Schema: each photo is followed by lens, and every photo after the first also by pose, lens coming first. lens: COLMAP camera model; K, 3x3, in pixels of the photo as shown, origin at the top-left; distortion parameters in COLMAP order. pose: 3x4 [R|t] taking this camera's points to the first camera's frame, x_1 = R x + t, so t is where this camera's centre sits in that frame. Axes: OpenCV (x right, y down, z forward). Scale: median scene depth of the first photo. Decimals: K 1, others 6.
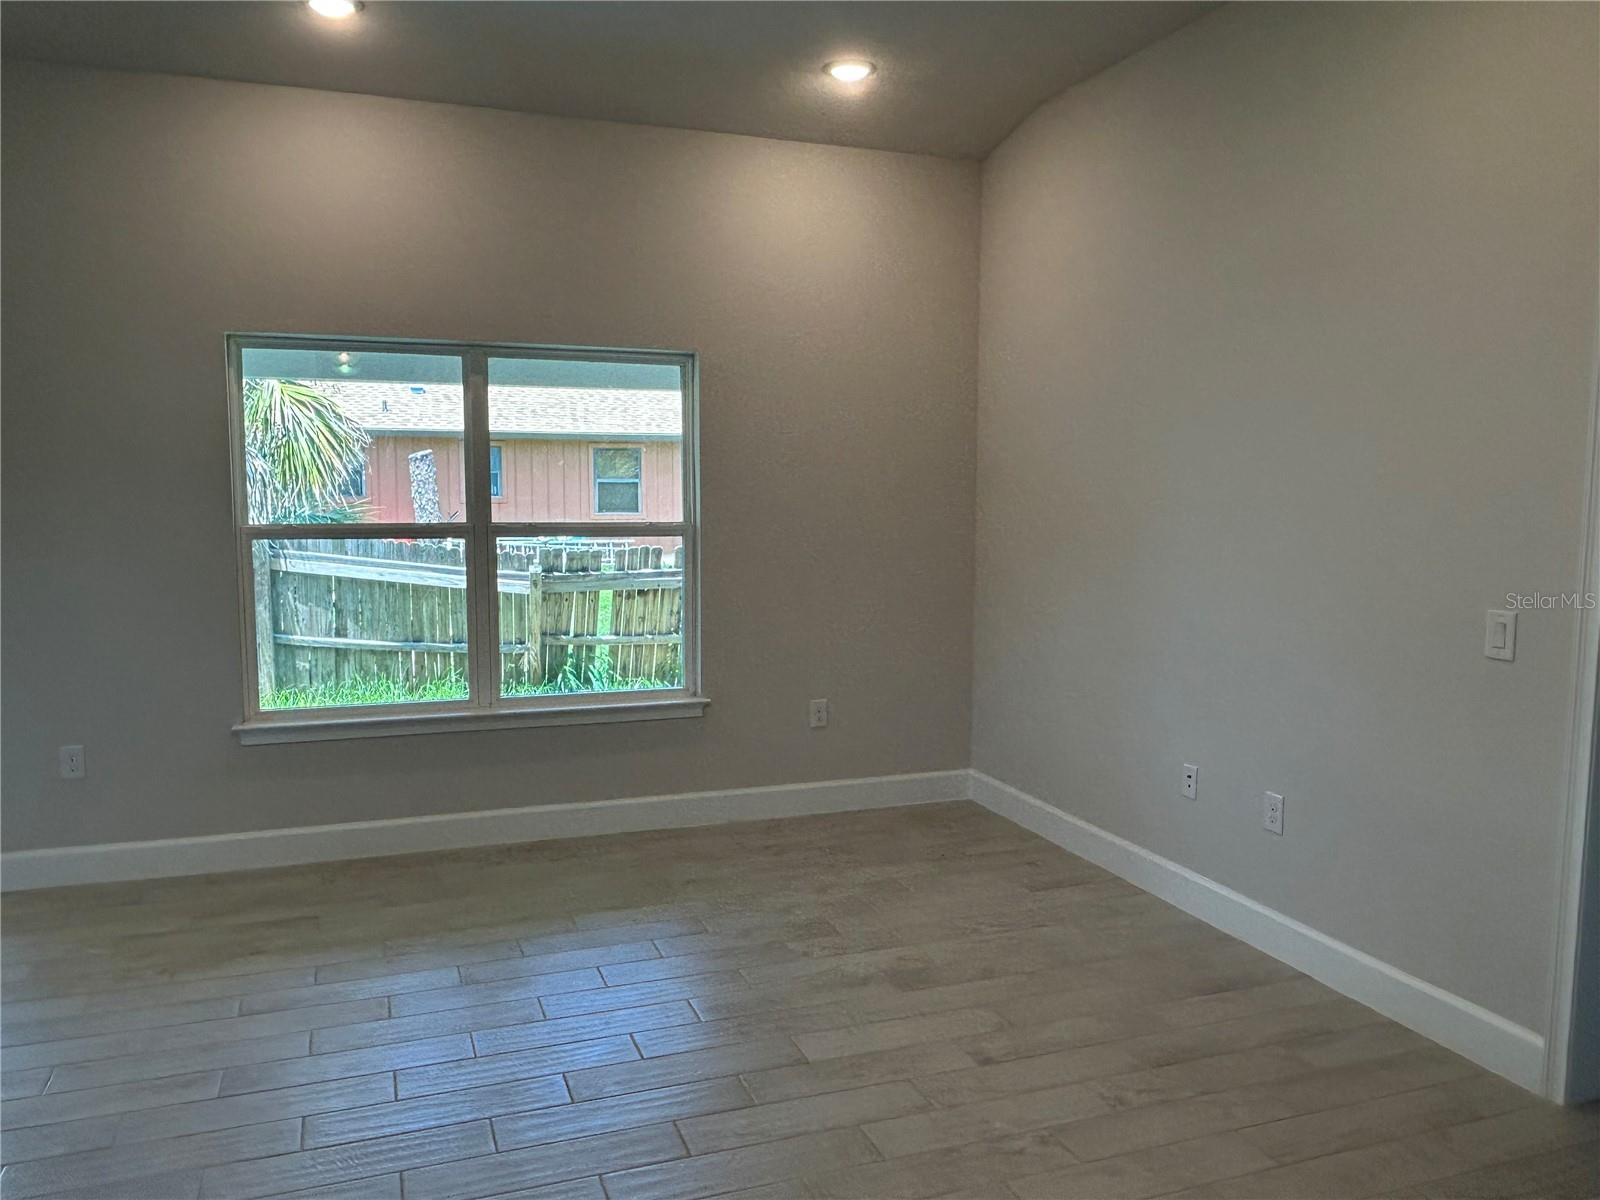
lens RADIAL K [[1172.5, 0, 800.0], [0, 1172.5, 600.0], [0, 0, 1]] dist [-0.038339, -0.000235]
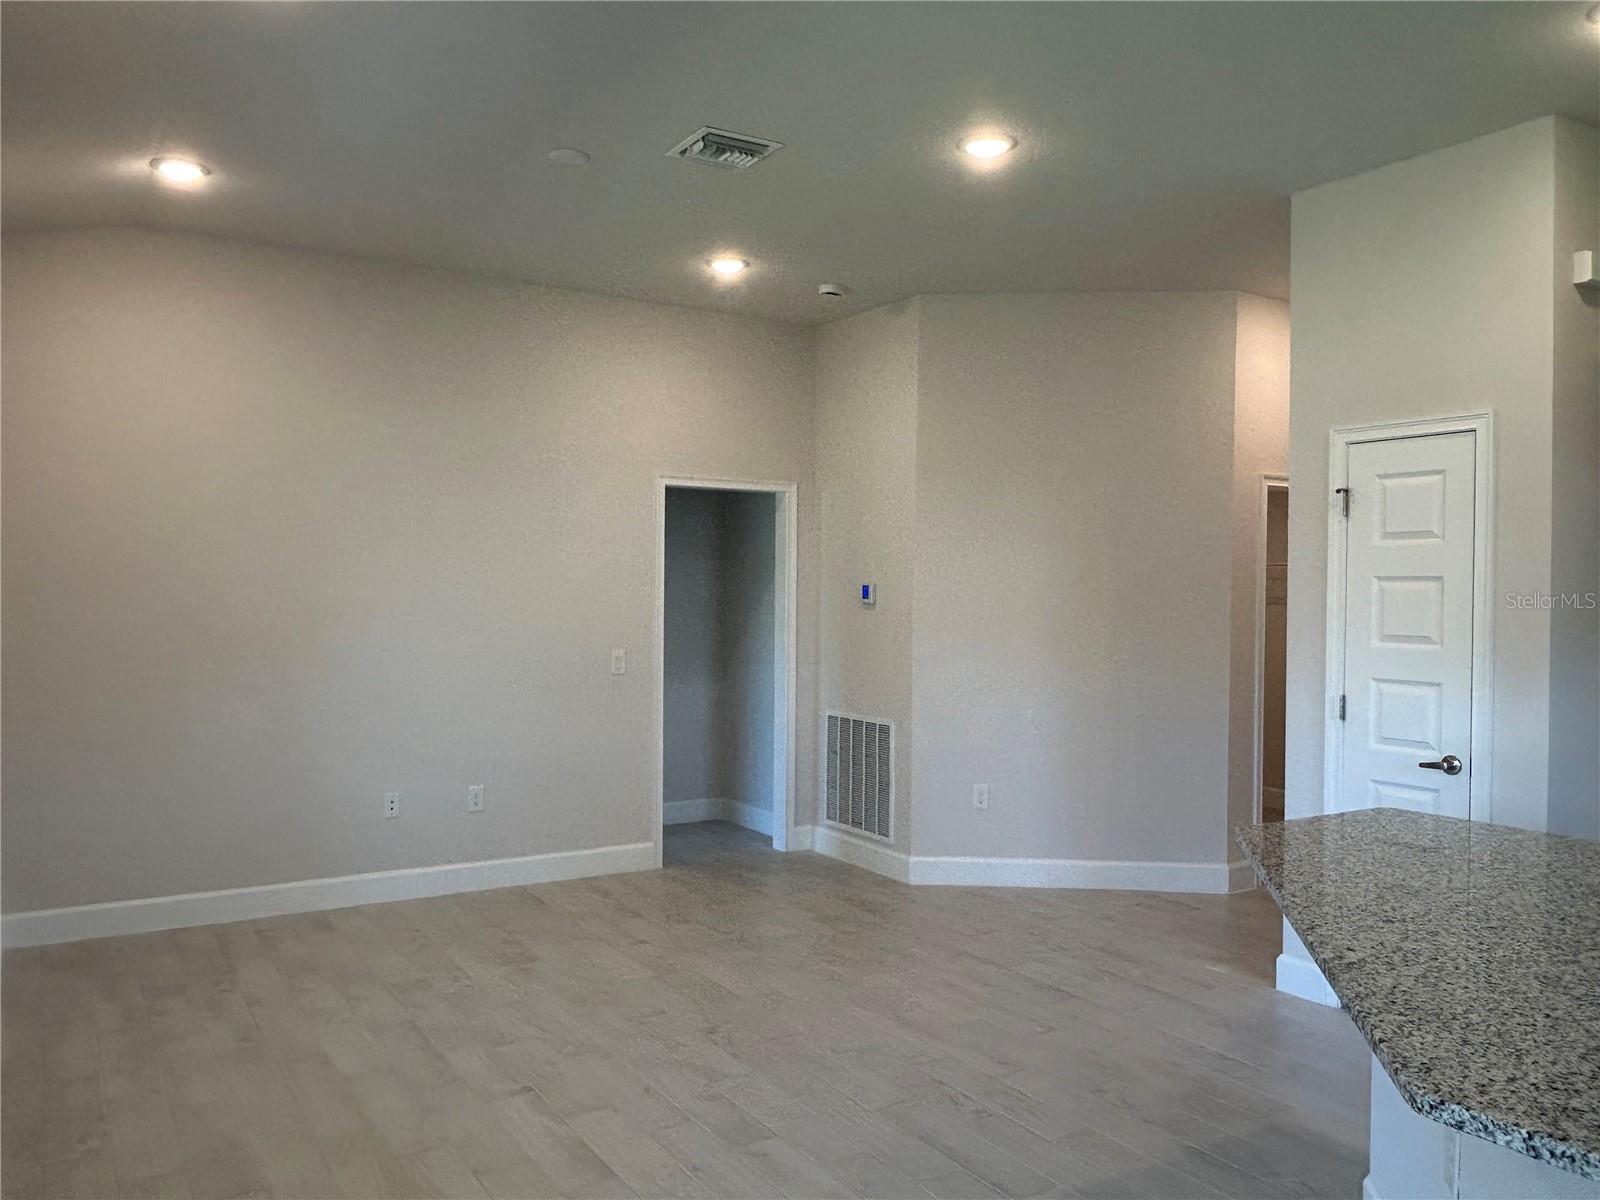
lens RADIAL K [[1218.8, 0, 800.0], [0, 1218.8, 600.0], [0, 0, 1]] dist [-0.021490, -0.004166]
pose [[-0.211015, -0.016889, 0.977337, -1.042113], [0.082761, 0.995952, 0.035079, -0.085104], [-0.973973, 0.088287, -0.208763, 0.735666]]
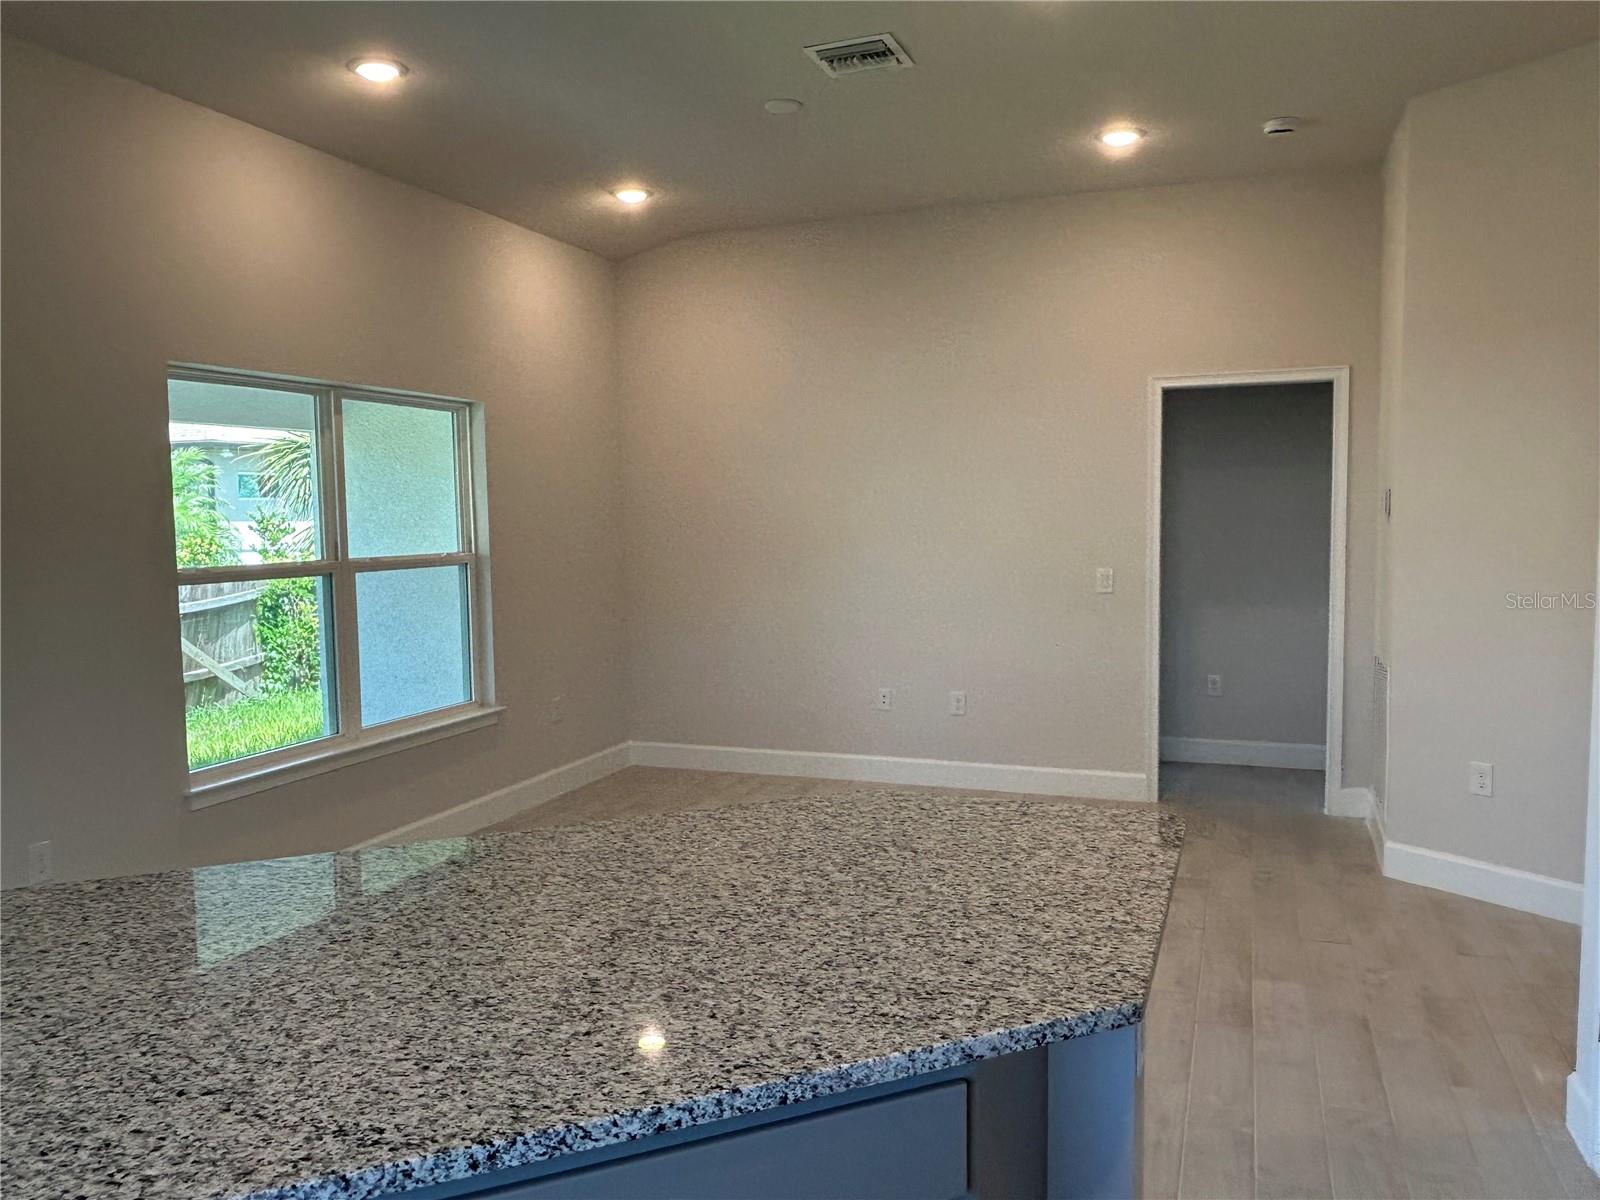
lens RADIAL K [[1213.6, 0, 779.1], [0, 1213.6, 620.0], [0, 0, 1]] dist [0.008190, -0.000326]
pose [[0.668359, -0.084378, 0.739038, -0.862868], [0.091233, 0.995343, 0.031133, -0.012488], [-0.738223, 0.046617, 0.672944, 0.005258]]
